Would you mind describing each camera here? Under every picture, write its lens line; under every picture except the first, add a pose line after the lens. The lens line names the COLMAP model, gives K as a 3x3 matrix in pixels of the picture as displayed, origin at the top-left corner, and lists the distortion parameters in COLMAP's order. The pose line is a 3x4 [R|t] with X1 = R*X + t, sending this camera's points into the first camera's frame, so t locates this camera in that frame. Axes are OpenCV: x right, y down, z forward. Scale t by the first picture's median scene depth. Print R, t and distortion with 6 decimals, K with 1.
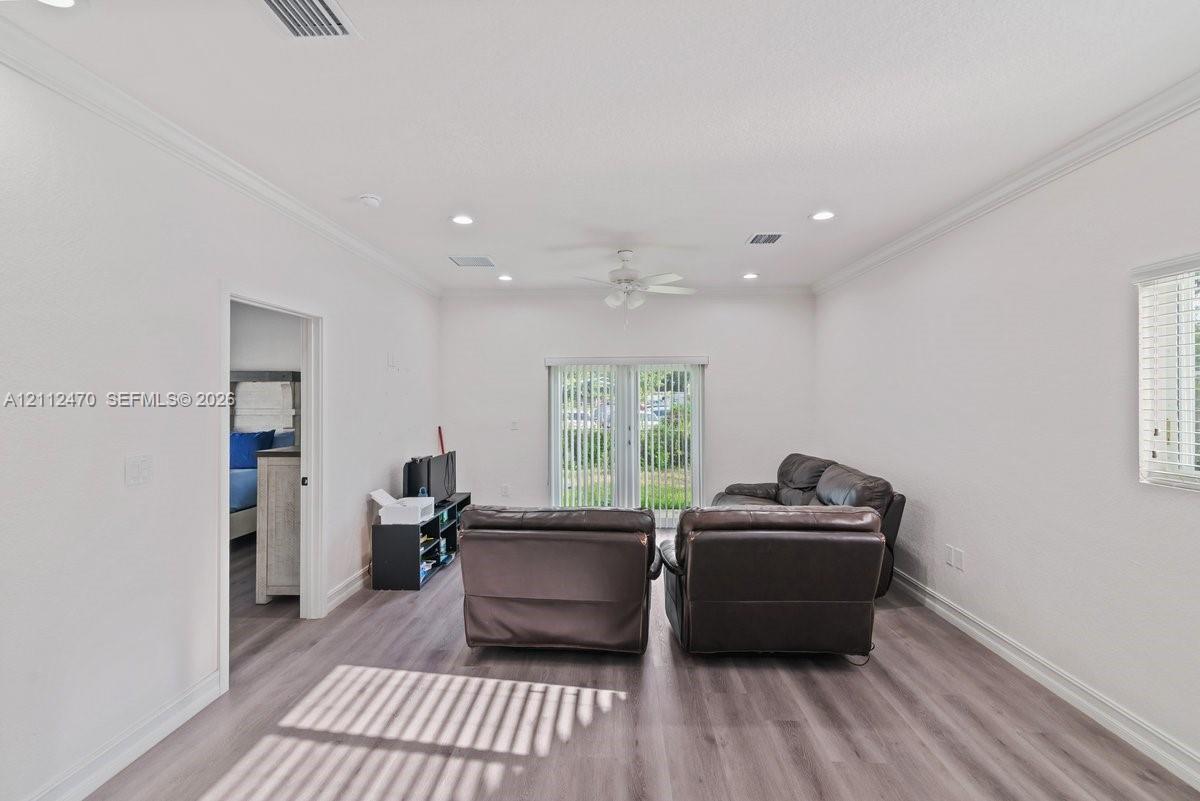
lens RADIAL K [[560.1, 0, 595.8], [0, 560.1, 395.0], [0, 0, 1]] dist [0.002392, 0.000088]
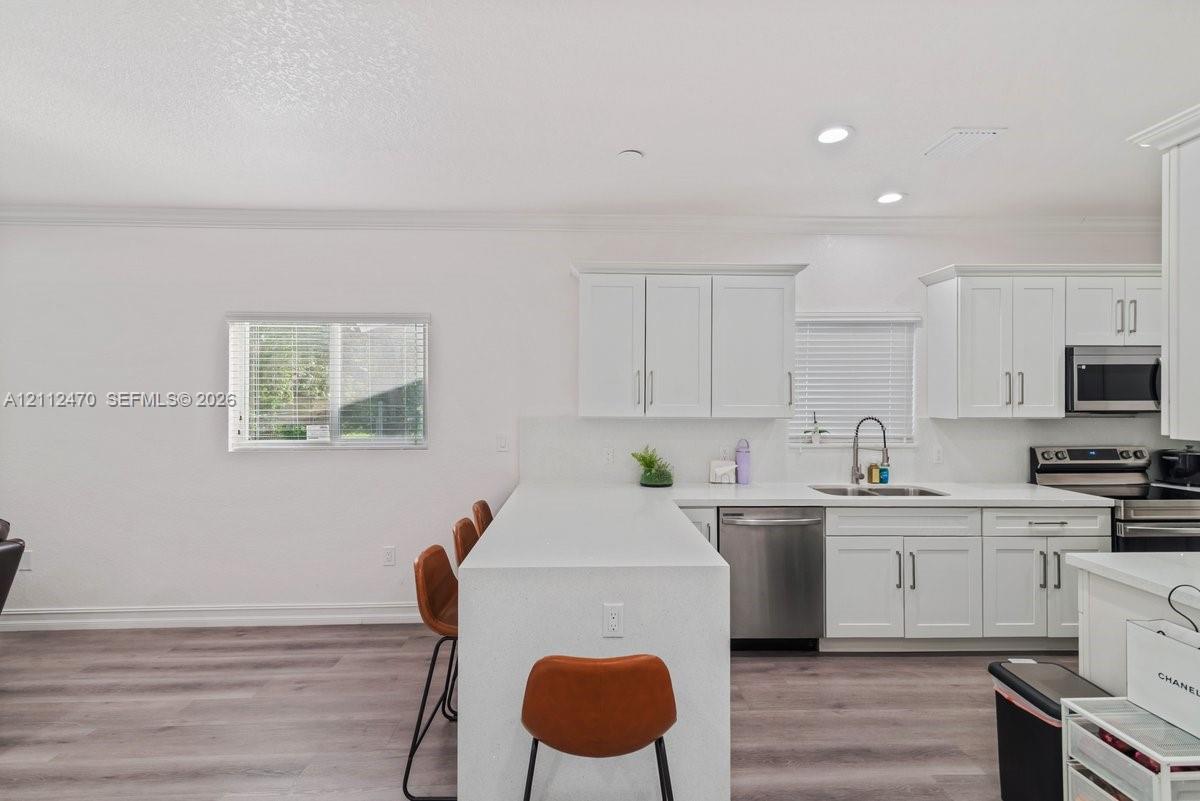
lens RADIAL K [[560.1, 0, 598.8], [0, 560.1, 397.5], [0, 0, 1]] dist [0.002392, 0.000088]
pose [[-0.073661, -0.002166, 0.997281, -0.605407], [-0.002378, 0.999995, 0.001996, 0.001849], [-0.997280, -0.002225, -0.073666, 0.092793]]
